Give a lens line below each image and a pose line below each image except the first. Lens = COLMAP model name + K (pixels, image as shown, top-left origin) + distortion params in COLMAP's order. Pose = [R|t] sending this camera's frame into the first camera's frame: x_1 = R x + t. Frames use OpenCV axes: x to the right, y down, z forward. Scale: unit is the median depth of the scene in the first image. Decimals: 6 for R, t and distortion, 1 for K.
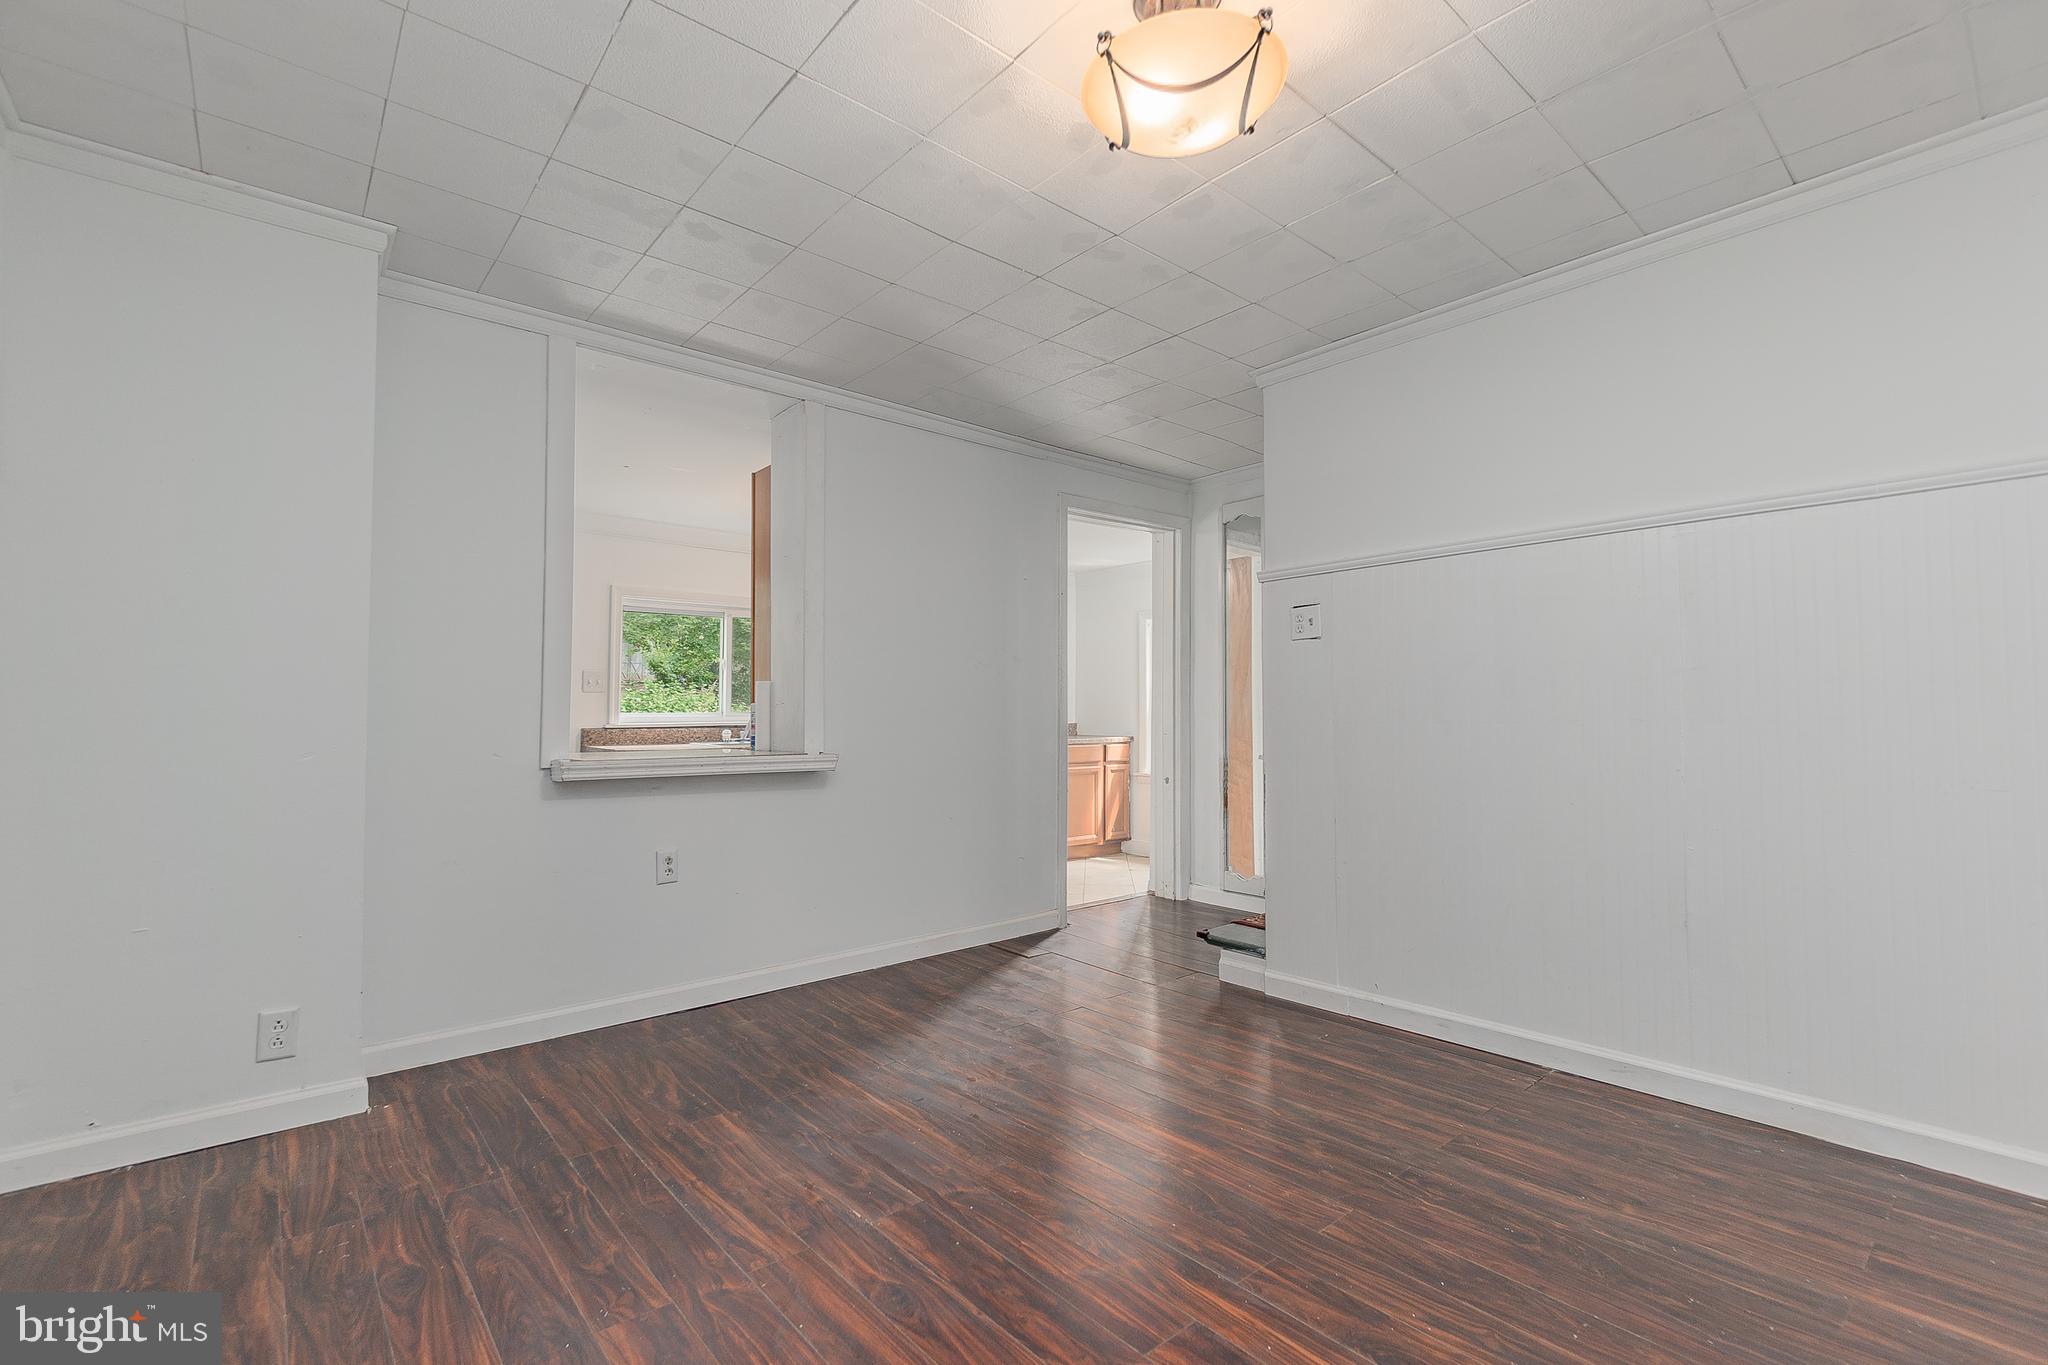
lens RADIAL K [[926.8, 0, 1014.1], [0, 926.8, 687.7], [0, 0, 1]] dist [0.002798, -0.001573]
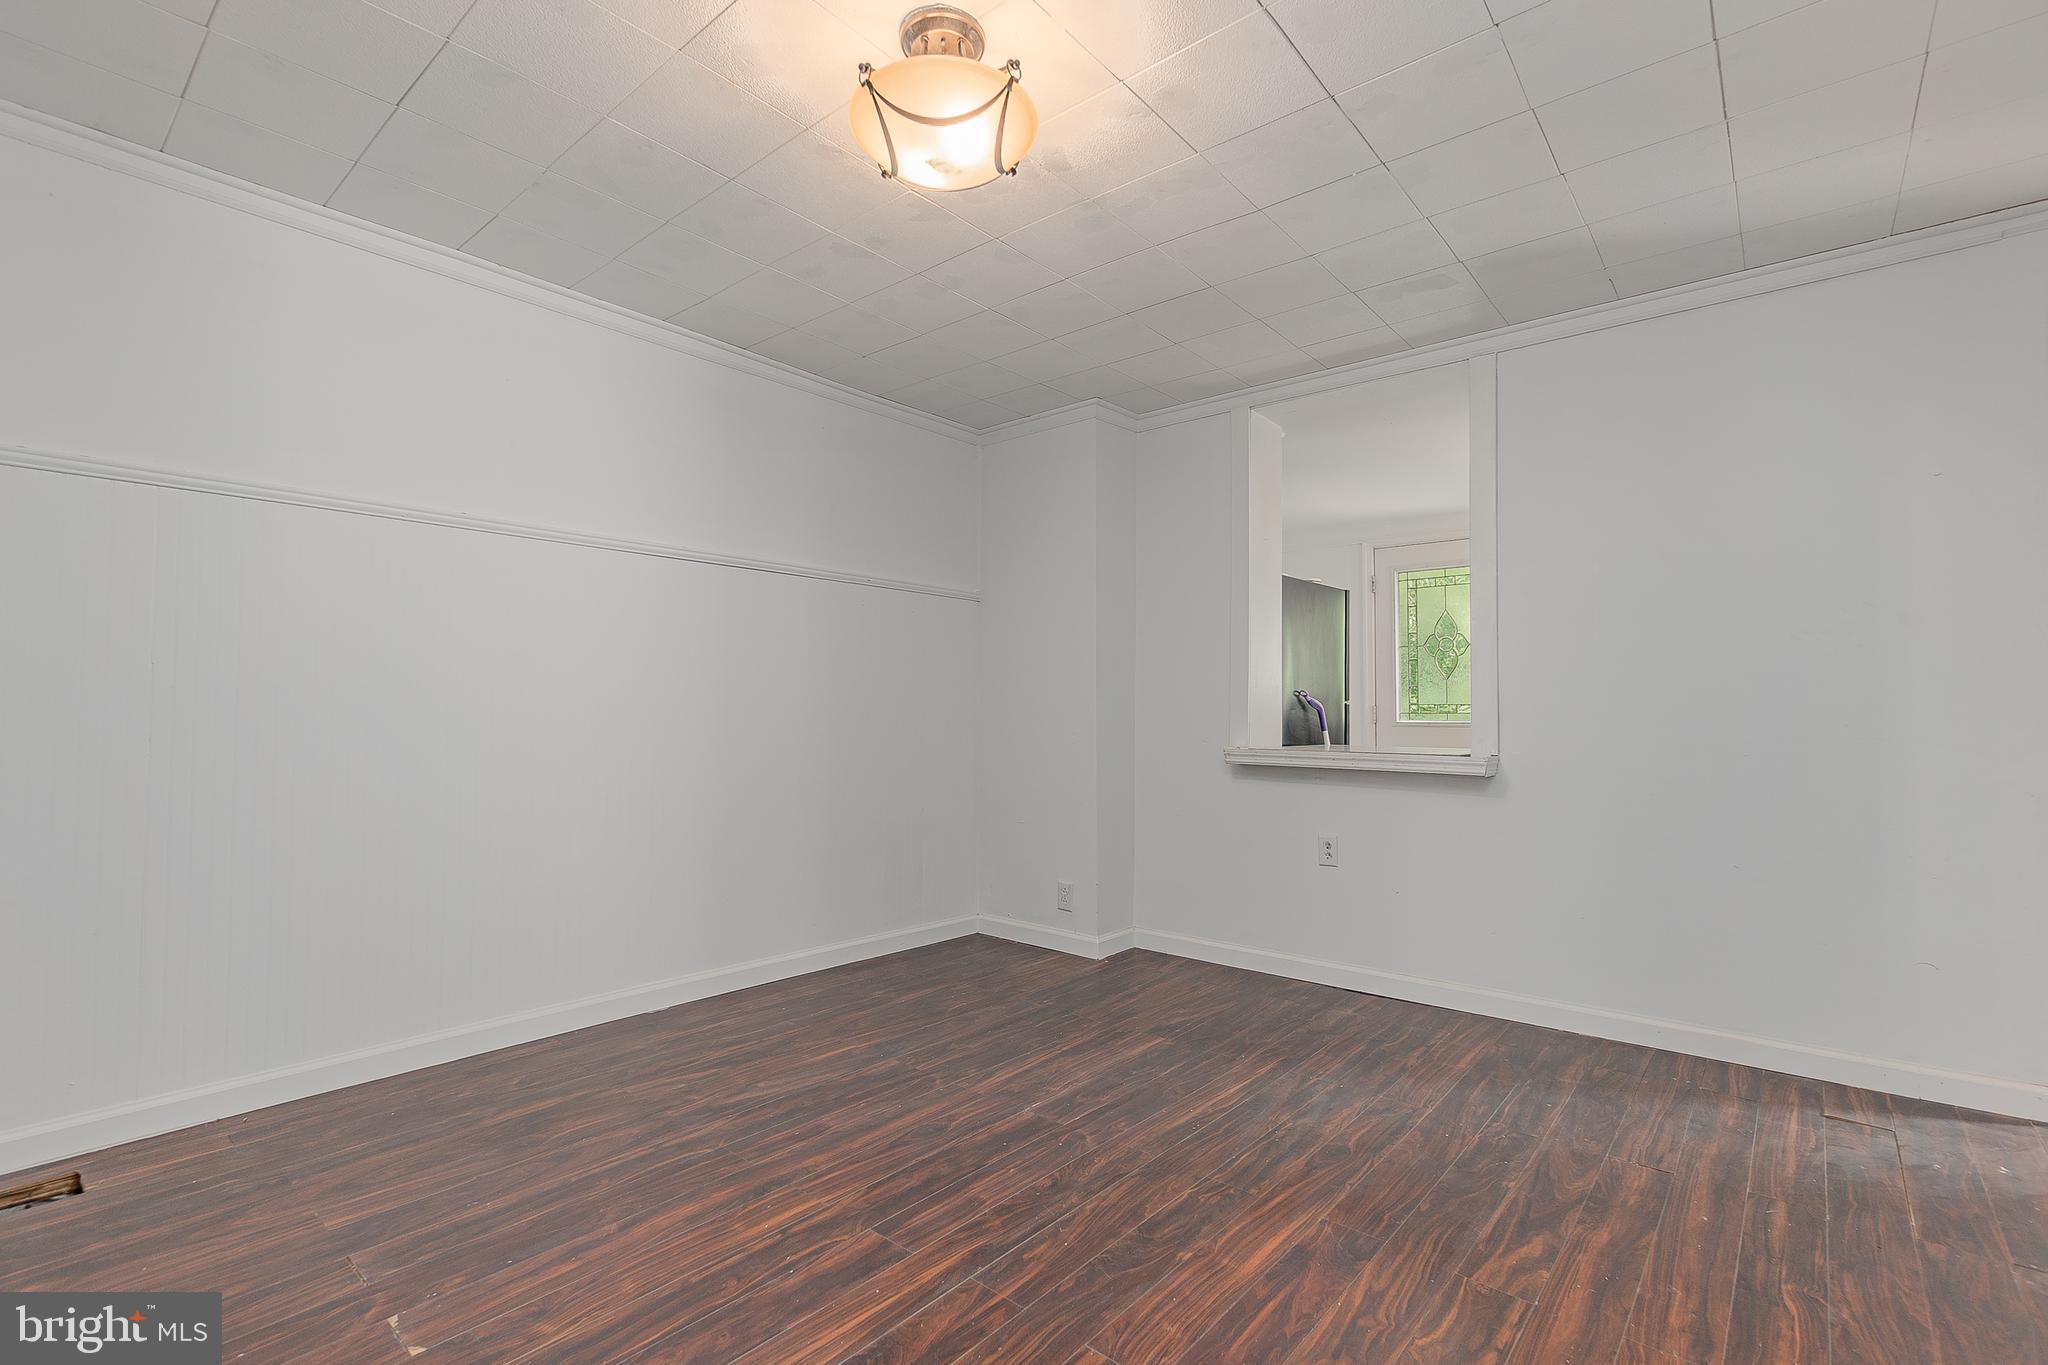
lens RADIAL K [[926.8, 0, 1014.1], [0, 926.8, 687.7], [0, 0, 1]] dist [0.002798, -0.001573]
pose [[0.153314, -0.024163, -0.987882, 0.930048], [0.022738, 0.999523, -0.020919, 0.022774], [0.987916, -0.019255, 0.153790, 0.674766]]
